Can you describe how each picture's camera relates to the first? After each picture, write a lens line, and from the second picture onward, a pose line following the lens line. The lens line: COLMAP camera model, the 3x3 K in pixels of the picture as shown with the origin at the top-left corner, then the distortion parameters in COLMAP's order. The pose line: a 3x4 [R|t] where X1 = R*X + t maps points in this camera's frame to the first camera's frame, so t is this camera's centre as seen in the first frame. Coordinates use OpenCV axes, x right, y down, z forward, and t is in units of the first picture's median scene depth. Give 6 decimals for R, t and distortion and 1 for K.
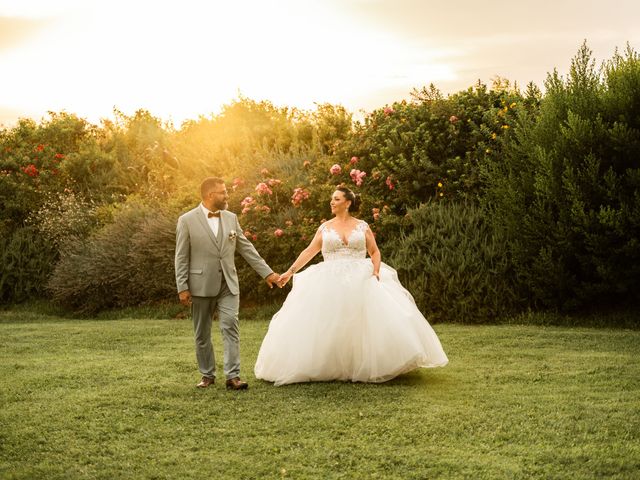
lens RADIAL K [[1786.5, 0, 374.4], [0, 1786.5, 239.4], [0, 0, 1]] dist [0.030018, 0.085447]
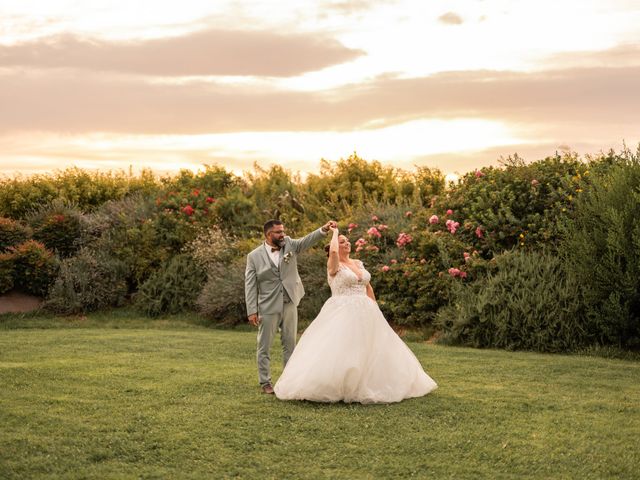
lens RADIAL K [[1286.3, 0, 320.0], [0, 1286.3, 240.0], [0, 0, 1]] dist [0.015397, 0.390480]
pose [[0.995640, 0.046043, -0.081124, -0.027749], [-0.047904, 0.998628, -0.021142, -0.002644], [0.080039, 0.024936, 0.996480, 0.114374]]
